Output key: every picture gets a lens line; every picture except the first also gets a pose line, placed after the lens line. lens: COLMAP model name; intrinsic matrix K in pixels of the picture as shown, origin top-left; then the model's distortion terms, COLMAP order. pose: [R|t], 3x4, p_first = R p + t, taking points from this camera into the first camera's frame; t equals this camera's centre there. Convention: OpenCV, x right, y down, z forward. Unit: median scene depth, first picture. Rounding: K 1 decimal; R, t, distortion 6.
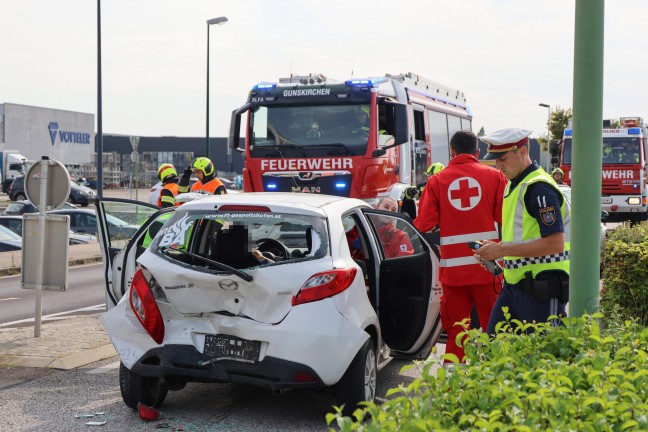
lens RADIAL K [[1168.0, 0, 324.0], [0, 1168.0, 216.0], [0, 0, 1]] dist [0.035032, 0.051815]
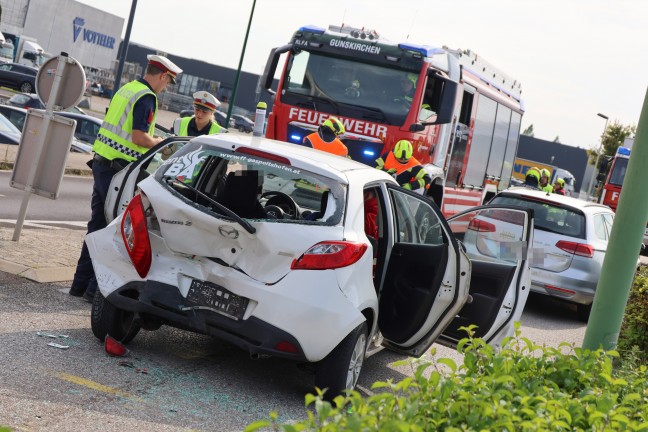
lens RADIAL K [[1260.6, 0, 324.0], [0, 1260.6, 216.0], [0, 0, 1]] dist [0.035420, 0.058062]
pose [[0.975553, 0.219607, -0.008278, -0.001781], [-0.219266, 0.975189, 0.030488, -0.000374], [0.014768, -0.027928, 0.999501, 0.001617]]
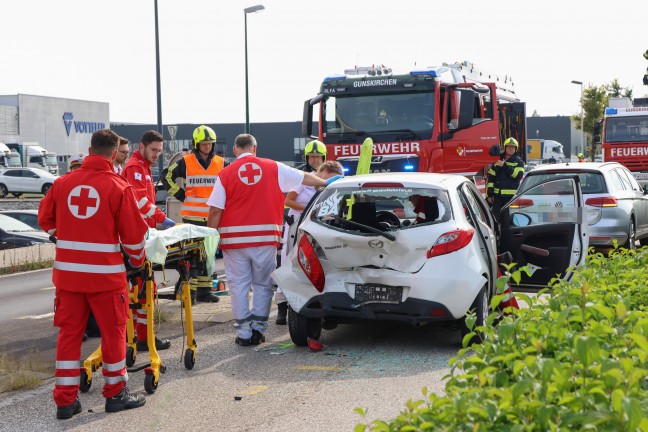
lens RADIAL K [[1260.6, 0, 324.0], [0, 1260.6, 216.0], [0, 0, 1]] dist [0.035420, 0.058062]
pose [[0.999651, -0.025744, -0.005940, -0.090537], [0.025798, 0.999625, 0.009143, 0.009613], [0.005702, -0.009293, 0.999941, -0.273756]]
